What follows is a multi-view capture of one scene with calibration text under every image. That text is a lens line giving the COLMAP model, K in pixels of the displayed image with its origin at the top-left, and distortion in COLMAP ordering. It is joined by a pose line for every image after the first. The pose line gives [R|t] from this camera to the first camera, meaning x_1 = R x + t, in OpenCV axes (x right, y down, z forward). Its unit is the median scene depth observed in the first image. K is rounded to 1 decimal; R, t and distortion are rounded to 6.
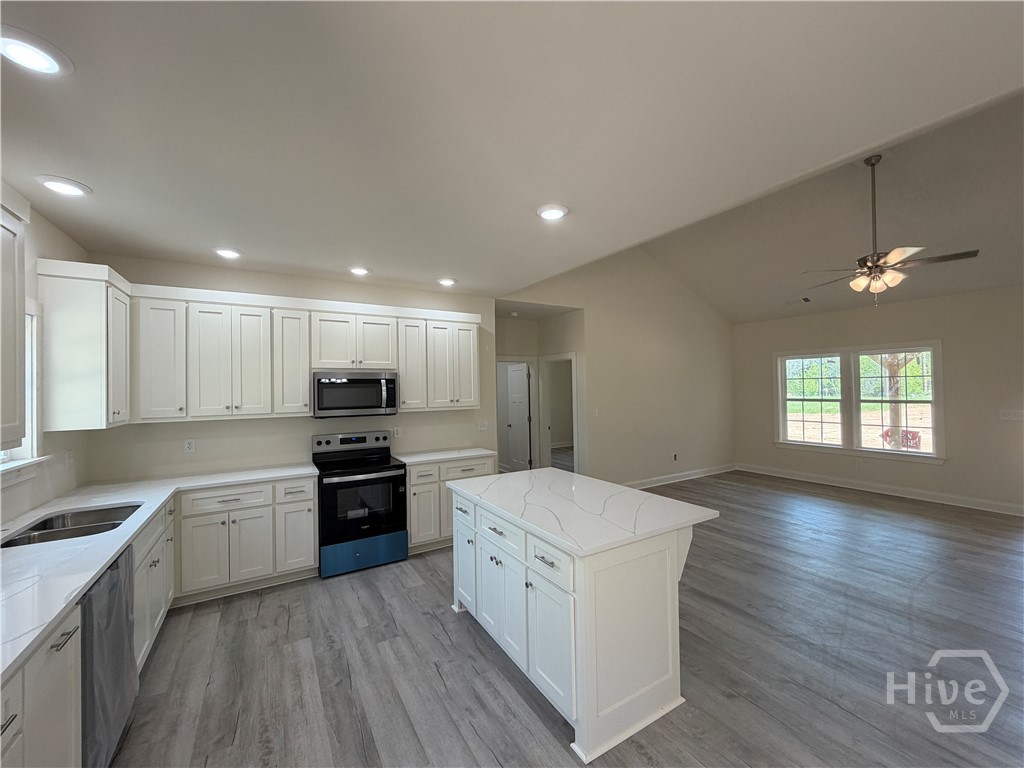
lens RADIAL K [[407.7, 0, 511.6], [0, 407.7, 381.5], [0, 0, 1]] dist [-0.003071, 0.000020]
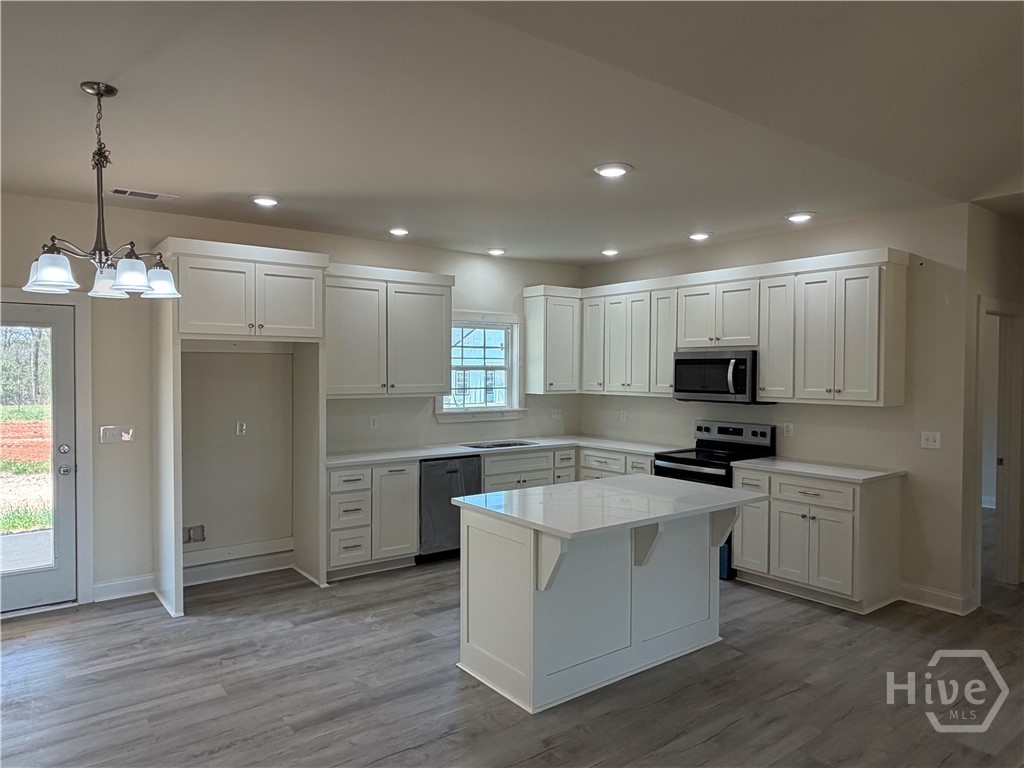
lens RADIAL K [[690.4, 0, 513.4], [0, 690.4, 376.1], [0, 0, 1]] dist [0.036269, -0.013315]
pose [[0.109773, 0.024969, -0.993643, 1.025385], [0.011621, 0.999584, 0.026402, -0.013145], [0.993889, -0.014445, 0.109437, 0.412228]]
